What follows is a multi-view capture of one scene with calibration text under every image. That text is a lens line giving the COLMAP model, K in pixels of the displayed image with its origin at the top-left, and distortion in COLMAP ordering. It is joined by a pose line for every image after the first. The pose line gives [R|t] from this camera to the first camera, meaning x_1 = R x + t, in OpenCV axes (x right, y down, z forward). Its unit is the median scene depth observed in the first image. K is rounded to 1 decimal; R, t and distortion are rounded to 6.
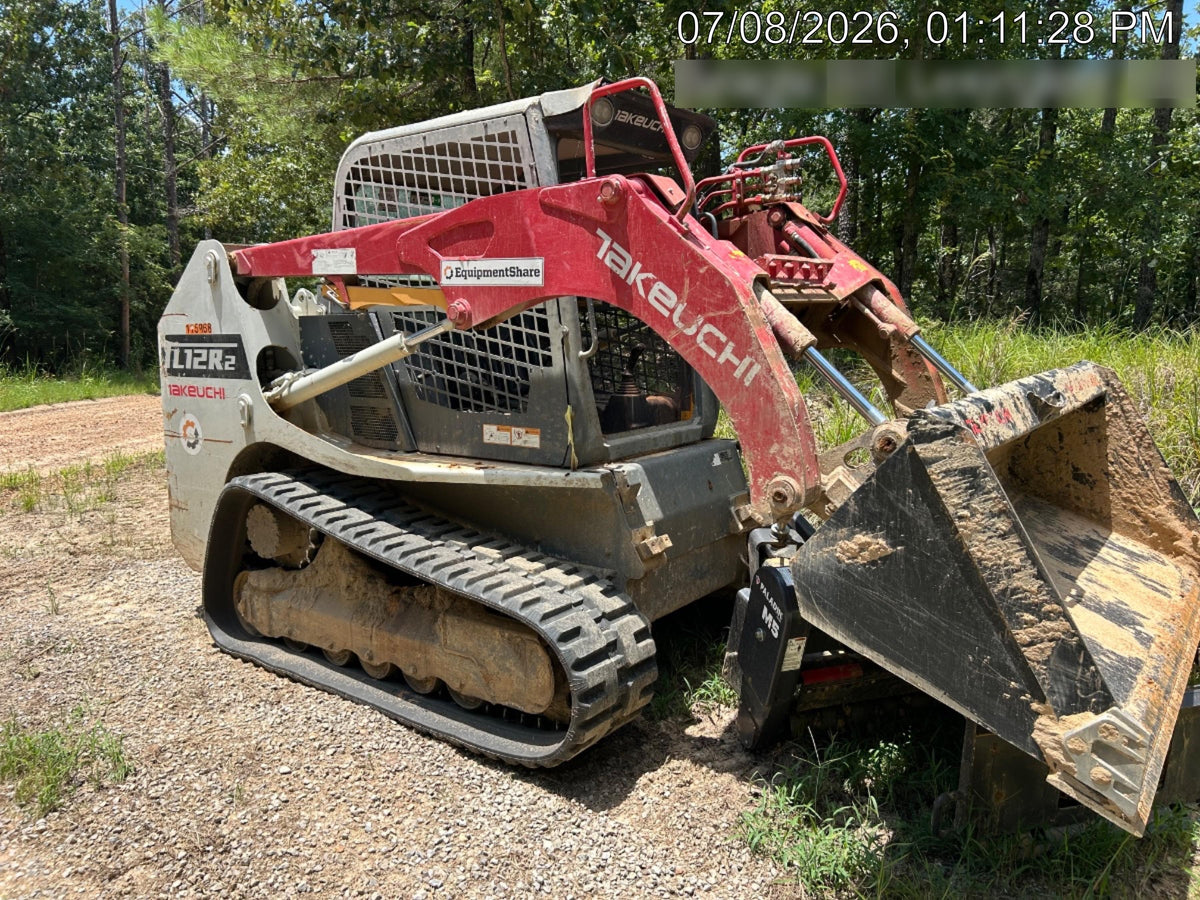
lens RADIAL K [[936.5, 0, 600.0], [0, 936.5, 450.0], [0, 0, 1]] dist [0.010383, 0.004798]
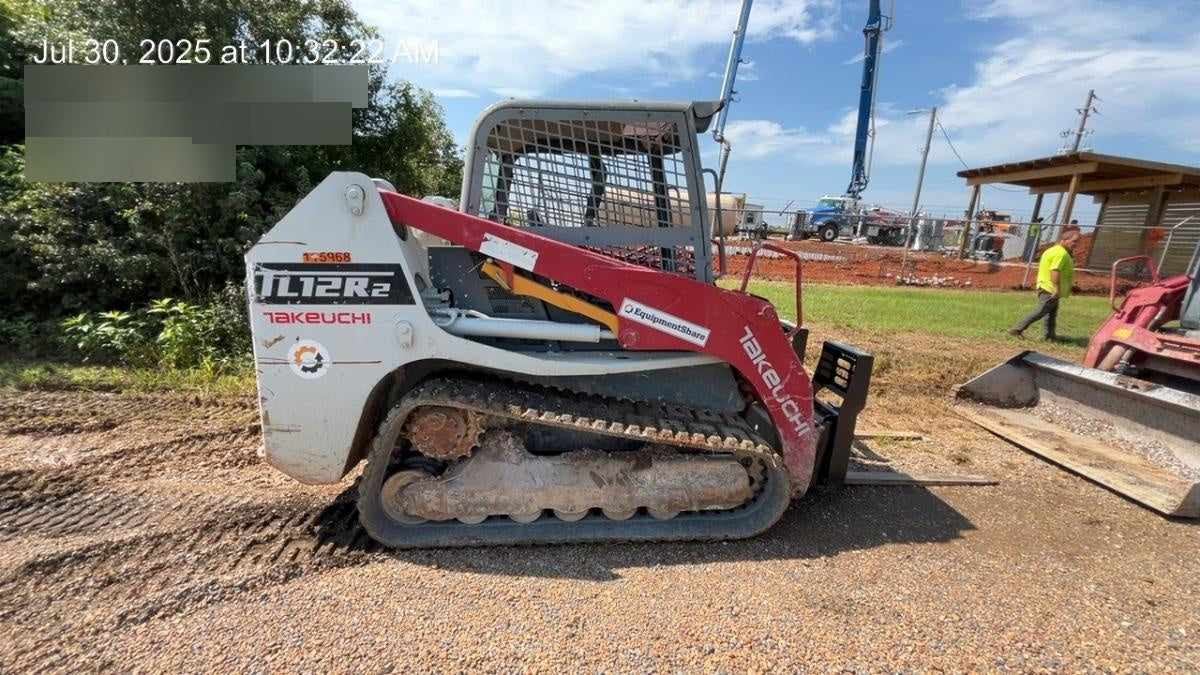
lens RADIAL K [[485.0, 0, 600.0], [0, 485.0, 337.5], [0, 0, 1]] dist [-0.001414, -0.000063]
pose [[0.759808, -0.108212, 0.641078, -0.569155], [0.060167, 0.993523, 0.096394, -0.077792], [-0.647357, -0.034669, 0.761398, 0.412250]]
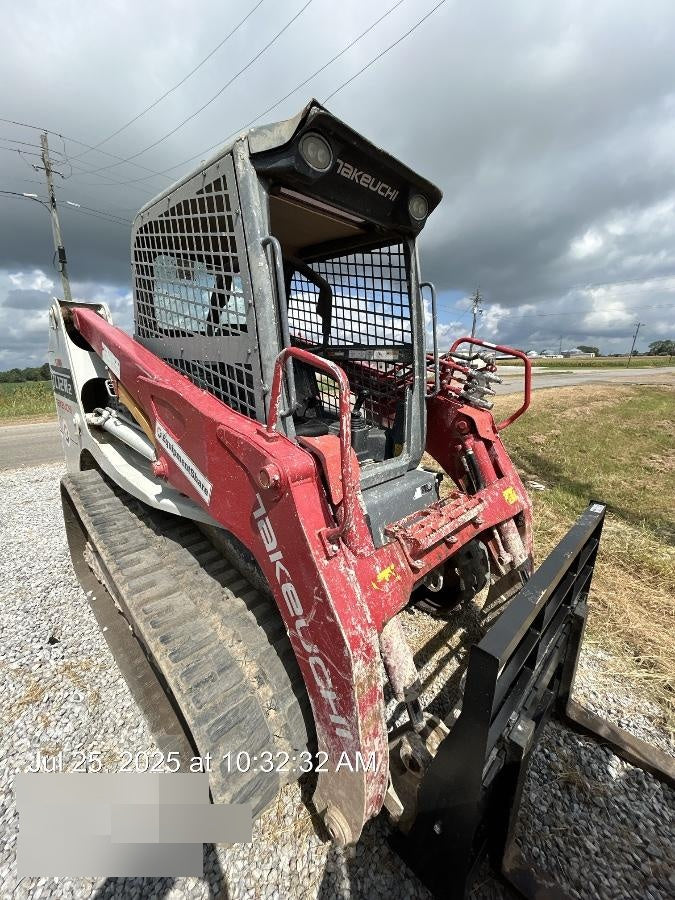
lens RADIAL K [[364.1, 0, 340.2], [0, 364.1, 448.0], [0, 0, 1]] dist [-0.001891, -0.000081]
pose [[0.991954, 0.067676, -0.106988, 0.070126], [-0.054217, 0.990793, 0.124052, -0.094950], [0.114399, -0.117254, 0.986491, 0.502845]]
